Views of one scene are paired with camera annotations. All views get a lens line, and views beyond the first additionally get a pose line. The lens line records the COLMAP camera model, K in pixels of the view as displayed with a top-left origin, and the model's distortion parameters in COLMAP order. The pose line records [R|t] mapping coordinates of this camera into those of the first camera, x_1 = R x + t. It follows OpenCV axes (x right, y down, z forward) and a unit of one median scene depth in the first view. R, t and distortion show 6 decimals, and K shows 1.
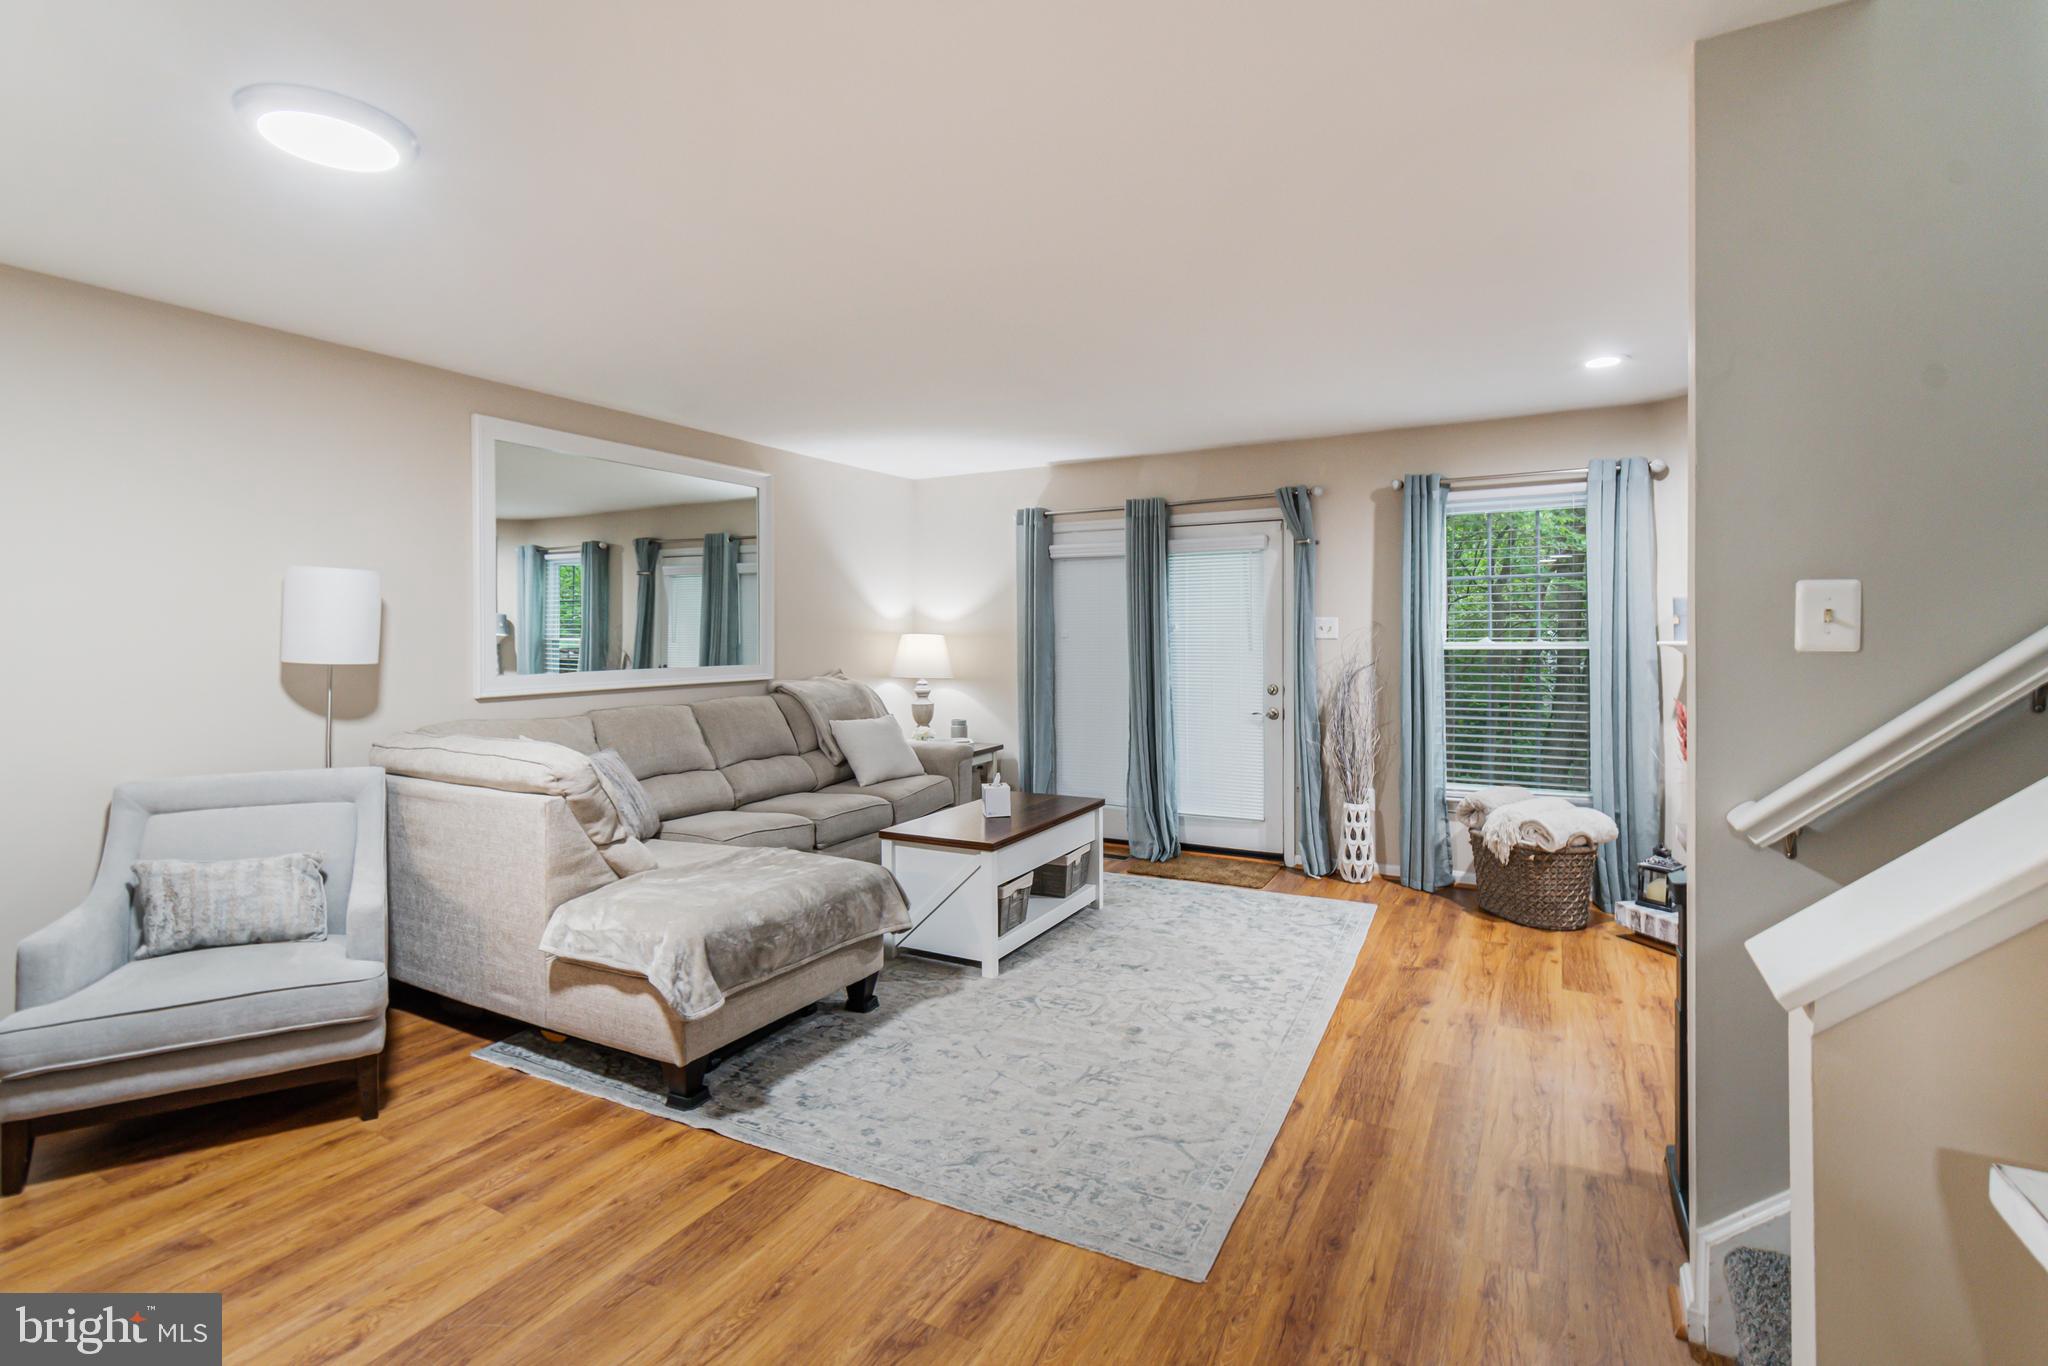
lens RADIAL K [[953.5, 0, 1049.0], [0, 953.5, 619.6], [0, 0, 1]] dist [0.003522, -0.003328]
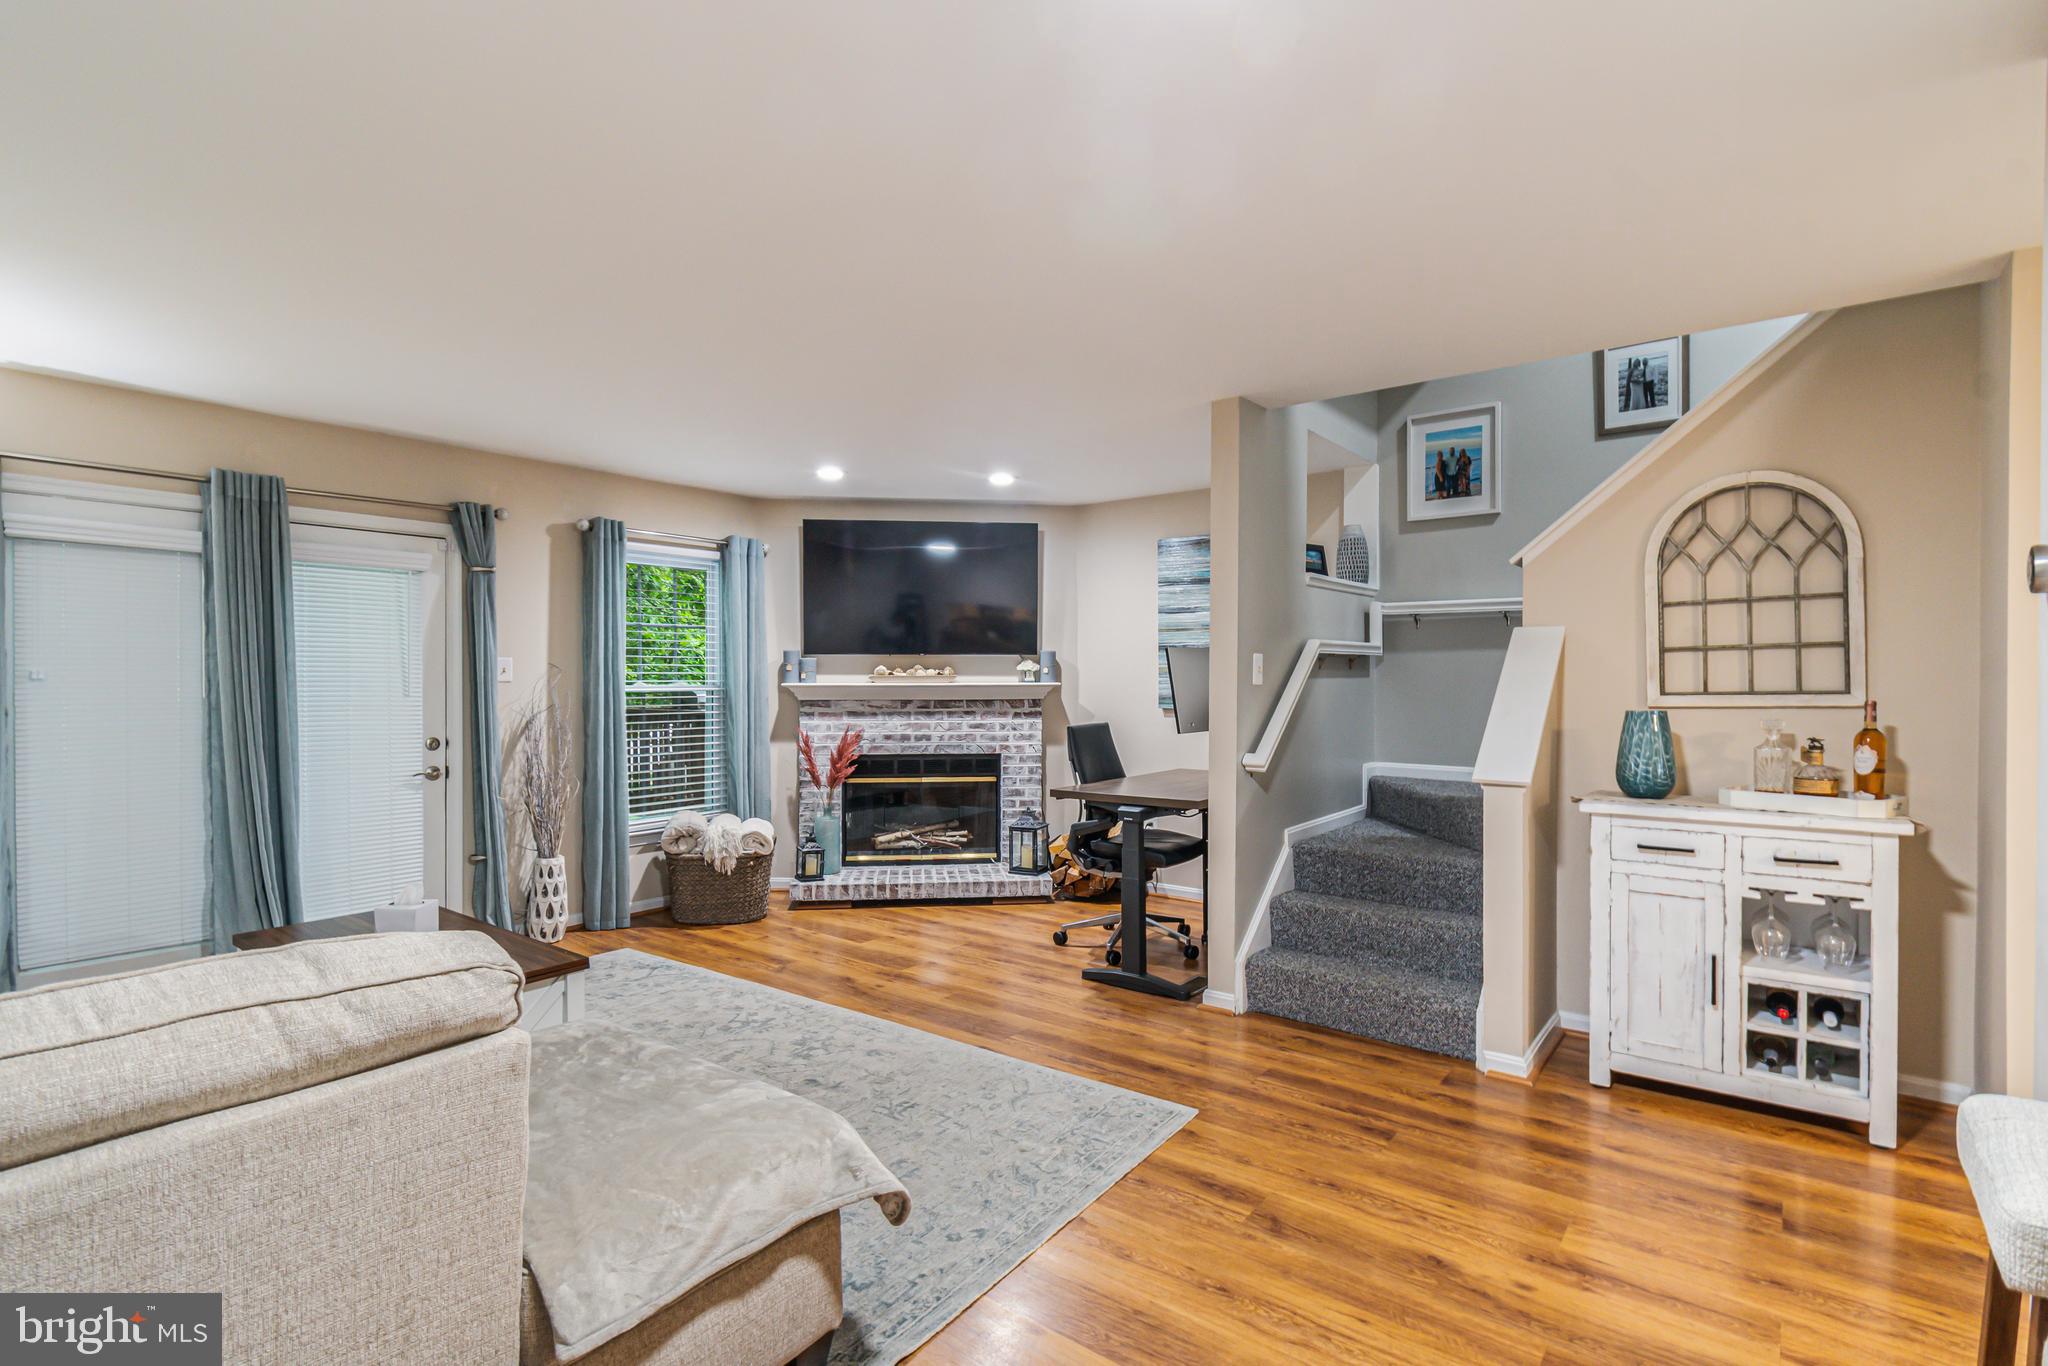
lens RADIAL K [[953.5, 0, 1006.2], [0, 953.5, 682.5], [0, 0, 1]] dist [0.003522, -0.003328]
pose [[0.178476, -0.000782, 0.983944, -0.540108], [-0.019134, 0.999808, 0.004265, 0.008942], [-0.983758, -0.019588, 0.178427, 0.413205]]
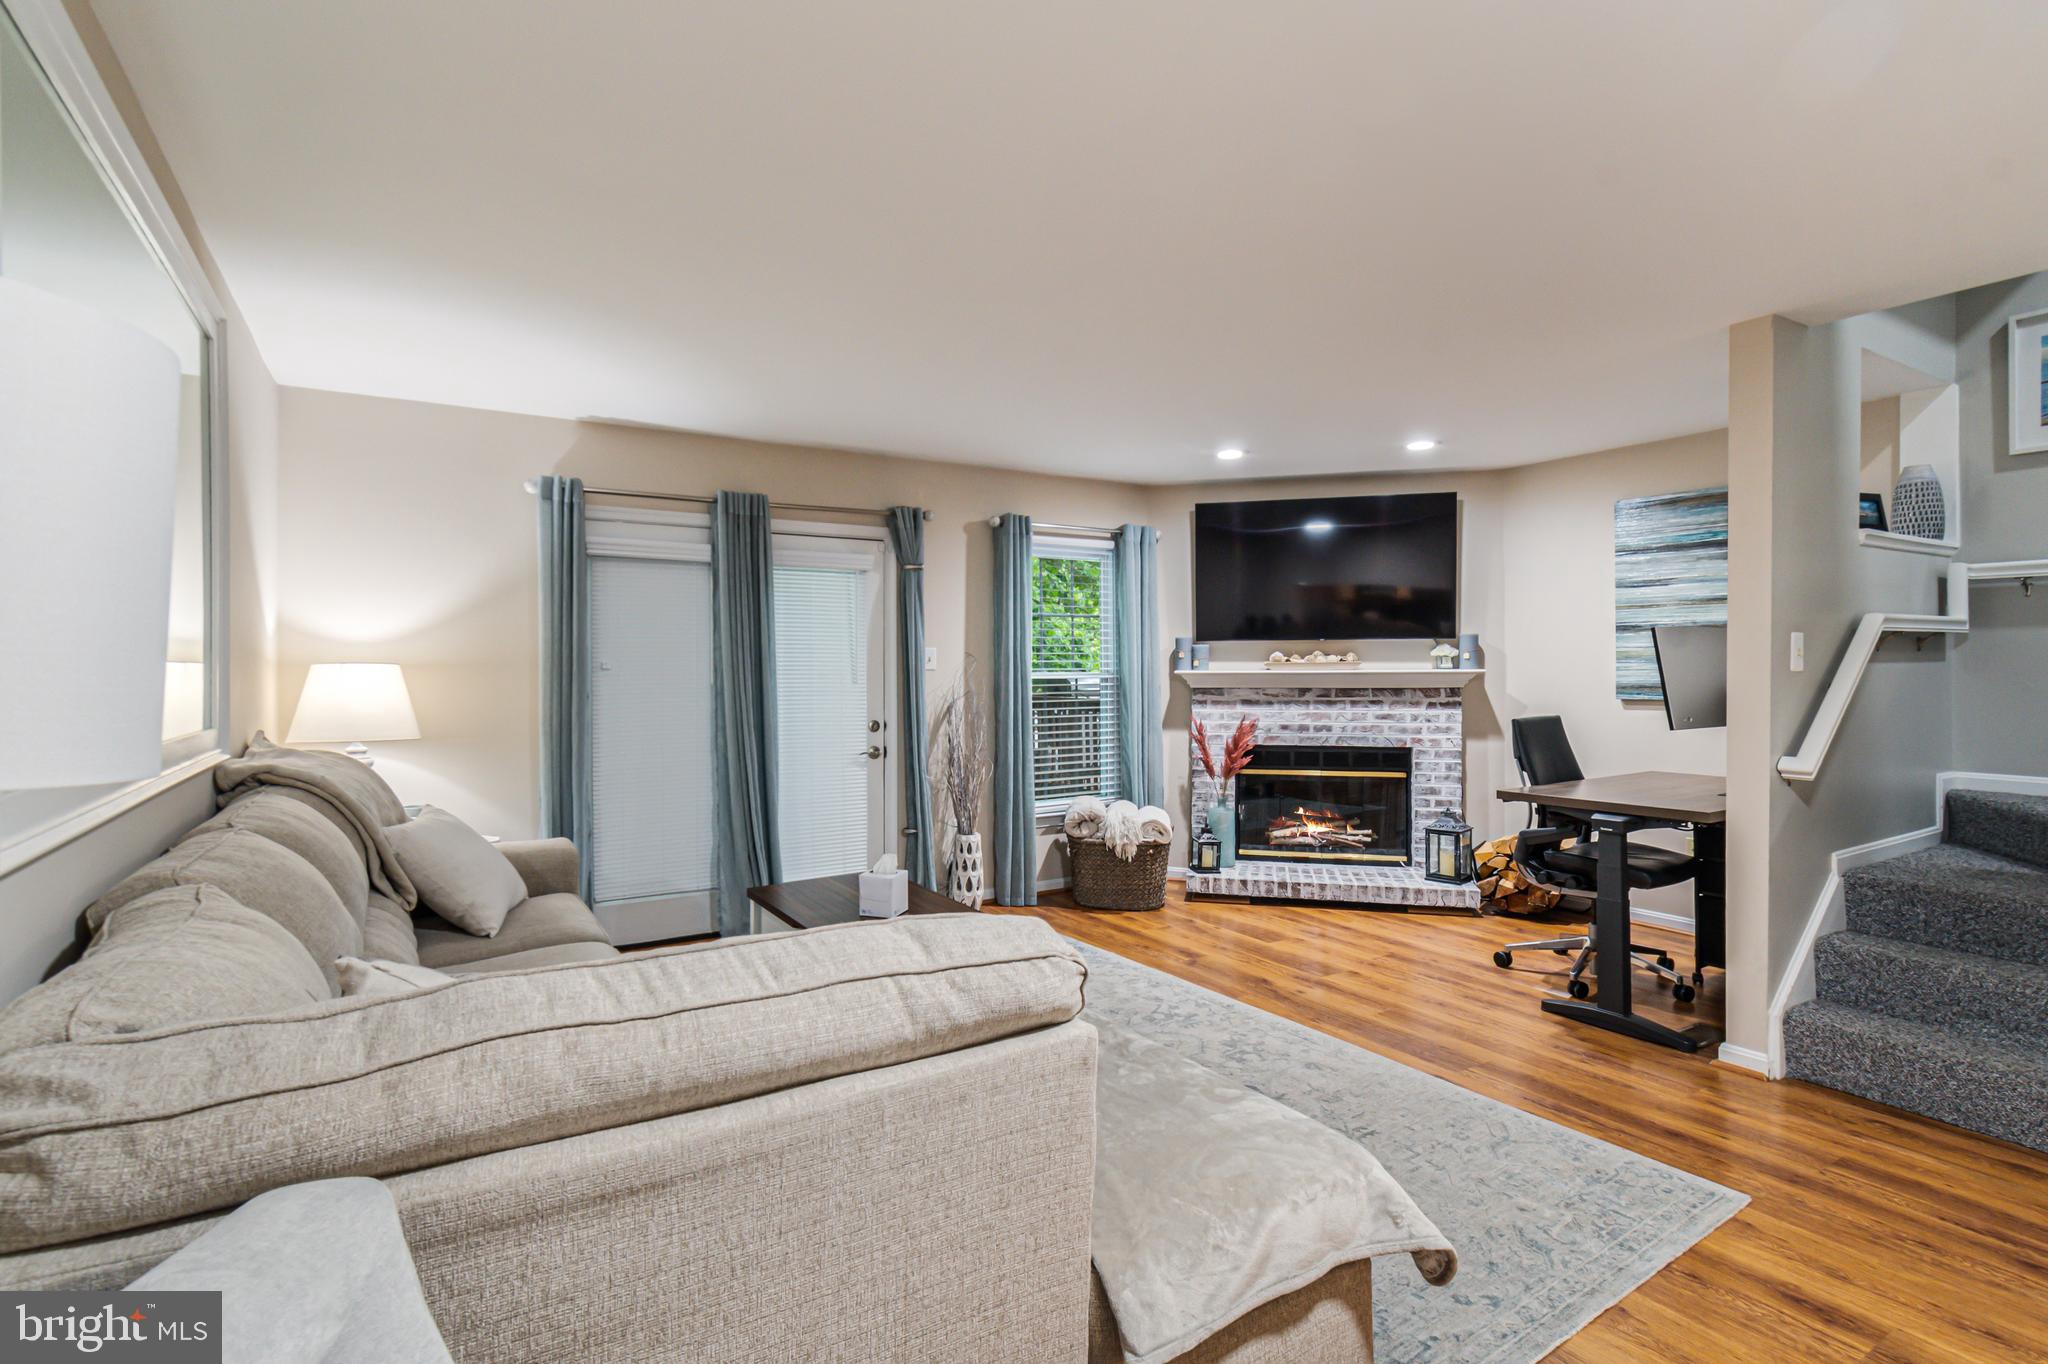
lens RADIAL K [[953.5, 0, 1005.0], [0, 953.5, 666.6], [0, 0, 1]] dist [0.003522, -0.003328]
pose [[0.511856, 0.001266, 0.859070, -0.539865], [-0.013616, 0.999885, 0.006639, 0.010044], [-0.858963, -0.015096, 0.511814, 0.477040]]
